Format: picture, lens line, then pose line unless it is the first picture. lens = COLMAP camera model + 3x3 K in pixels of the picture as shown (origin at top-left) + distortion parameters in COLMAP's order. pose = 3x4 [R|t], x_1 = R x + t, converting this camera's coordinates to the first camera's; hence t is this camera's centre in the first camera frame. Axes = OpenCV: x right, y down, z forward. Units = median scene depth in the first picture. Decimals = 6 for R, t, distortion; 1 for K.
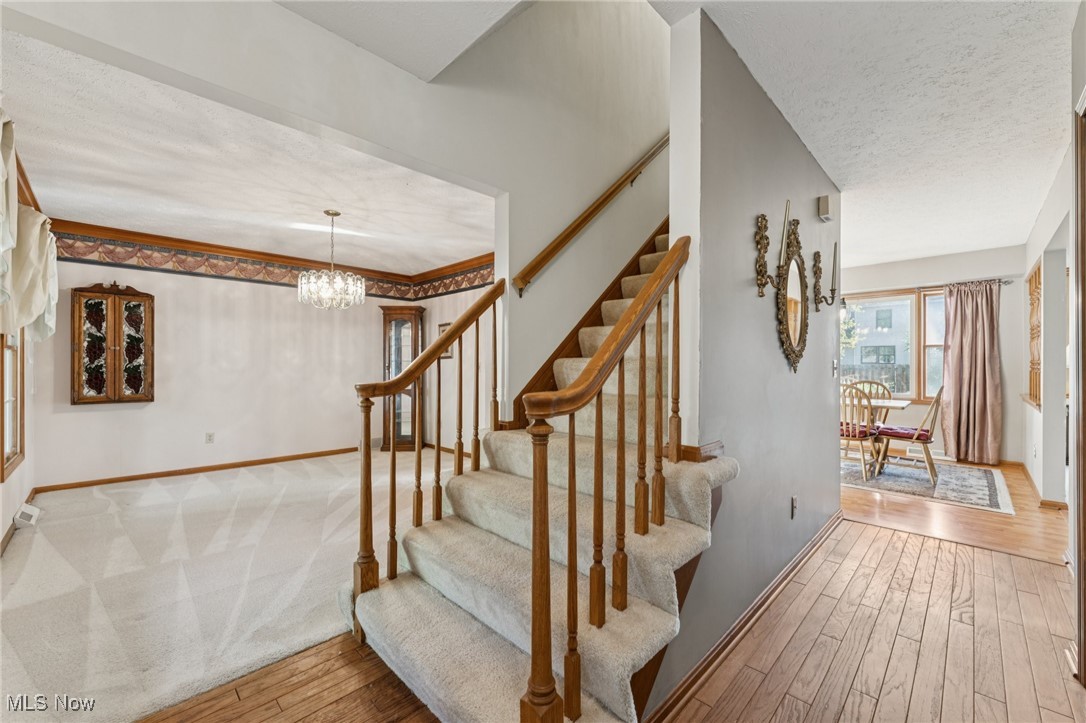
lens RADIAL K [[435.6, 0, 544.8], [0, 435.6, 365.4], [0, 0, 1]] dist [-0.003871, 0.001962]
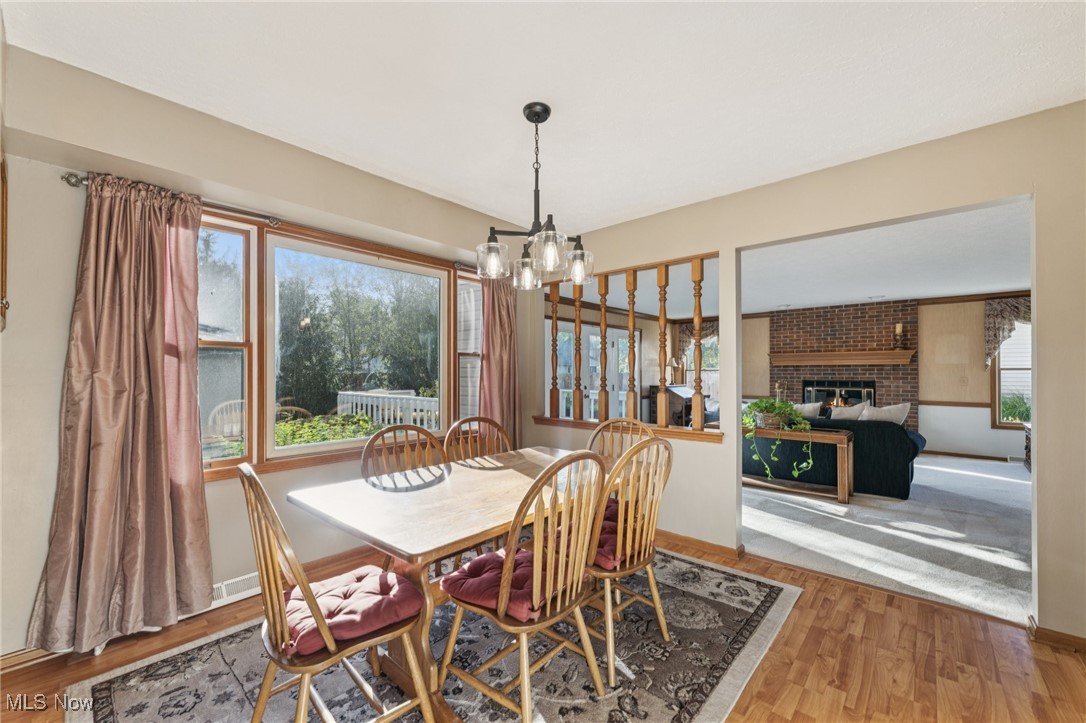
lens RADIAL K [[435.6, 0, 546.0], [0, 435.6, 366.2], [0, 0, 1]] dist [-0.003871, 0.001962]
pose [[-0.057994, 0.016858, 0.998175, 0.292753], [-0.000465, 0.999857, -0.016914, -0.017952], [-0.998317, -0.001445, -0.057978, 1.215729]]
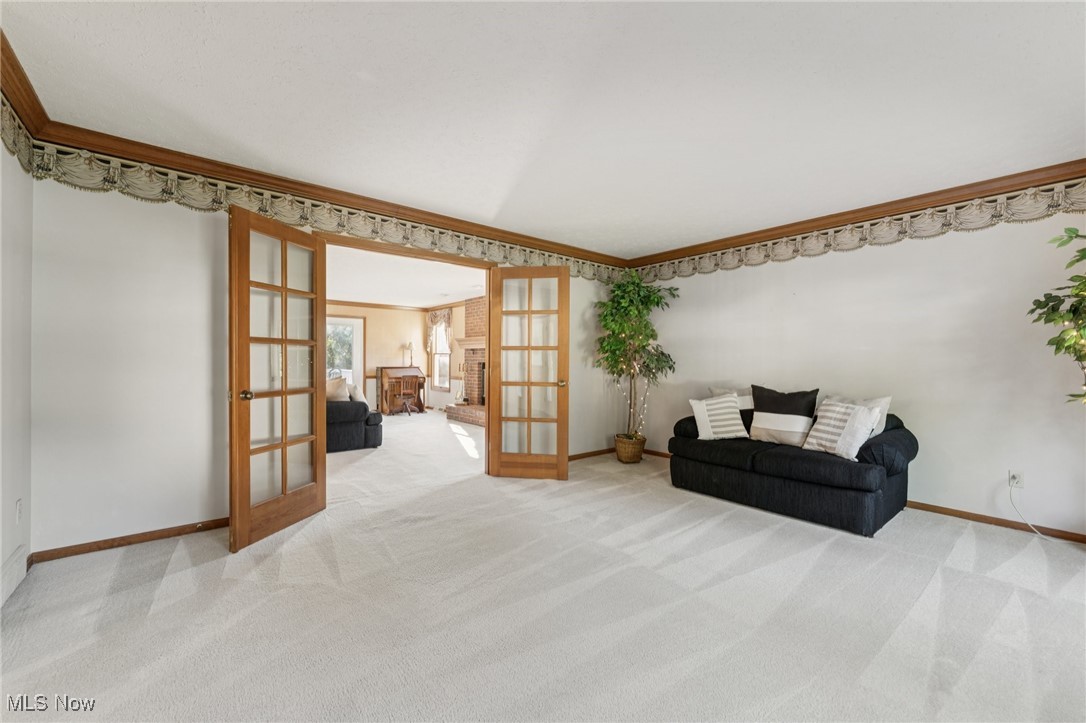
lens RADIAL K [[435.6, 0, 543.3], [0, 435.6, 356.7], [0, 0, 1]] dist [-0.003871, 0.001962]
pose [[0.089557, 0.009875, 0.995933, 0.100162], [-0.006831, 0.999933, -0.009301, -0.000906], [-0.995958, -0.005970, 0.089619, -0.475194]]
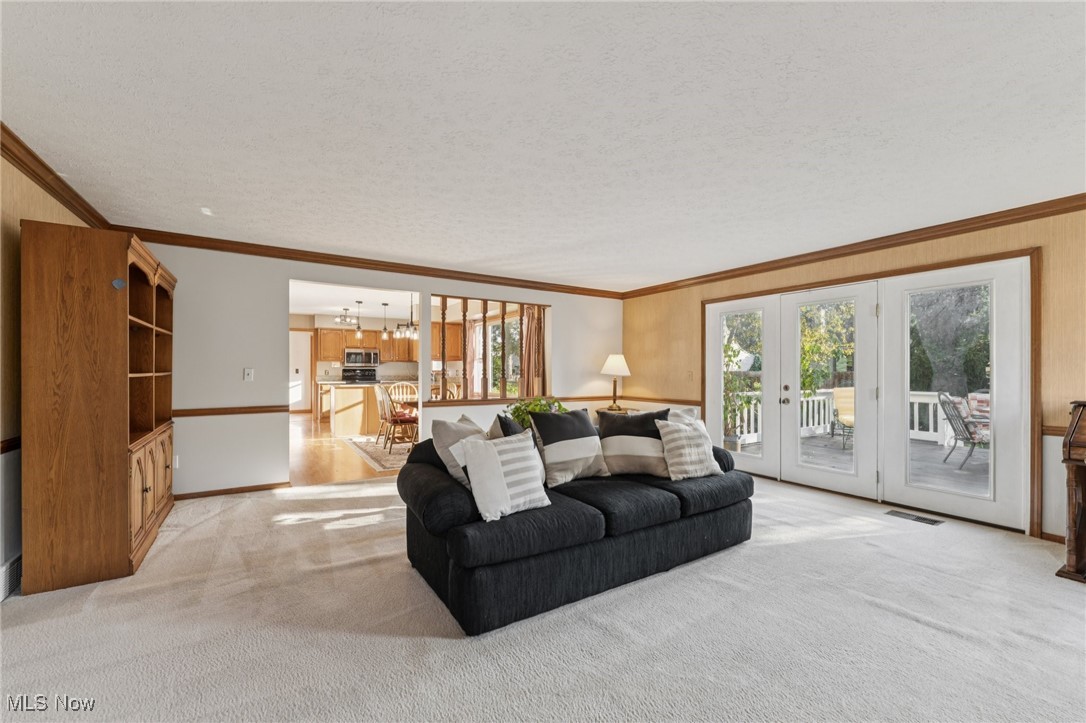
lens RADIAL K [[435.6, 0, 538.2], [0, 435.6, 371.1], [0, 0, 1]] dist [-0.003871, 0.001962]
pose [[0.975357, 0.003117, -0.220613, 1.599784], [-0.003050, 0.999995, 0.000644, -0.007099], [0.220614, 0.000044, 0.975361, -0.276476]]
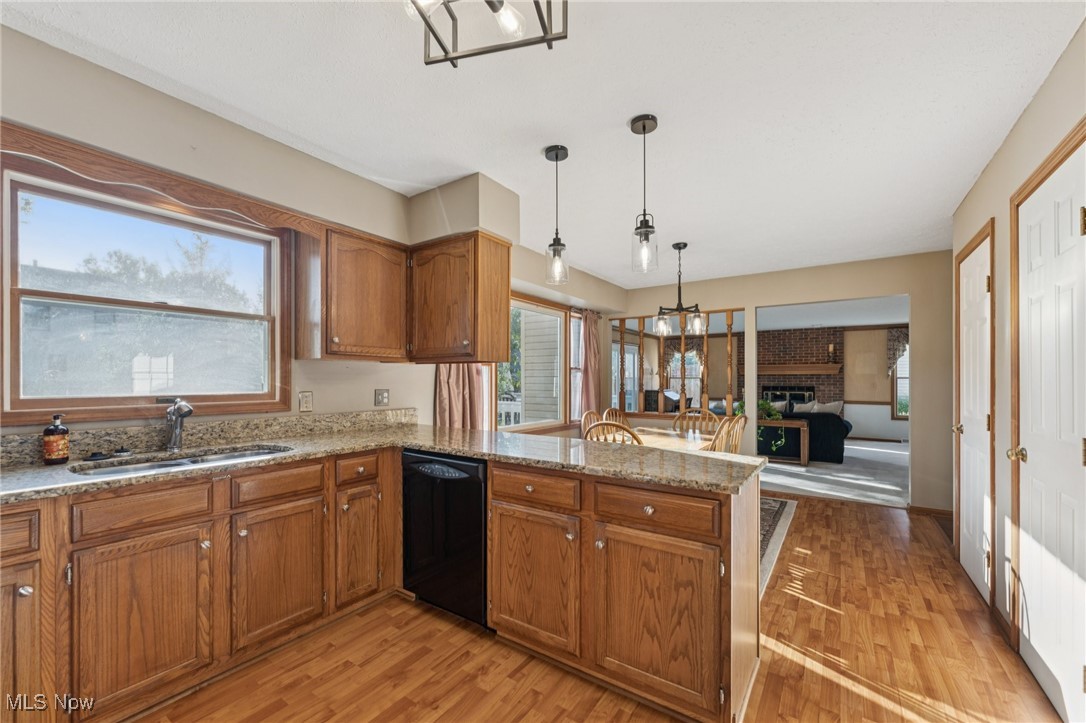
lens RADIAL K [[435.6, 0, 541.1], [0, 435.6, 384.2], [0, 0, 1]] dist [-0.003871, 0.001962]
pose [[-0.180991, -0.011852, 0.983413, -0.090521], [-0.001111, 0.999929, 0.011846, -0.026768], [-0.983484, 0.001052, -0.180992, 1.673386]]
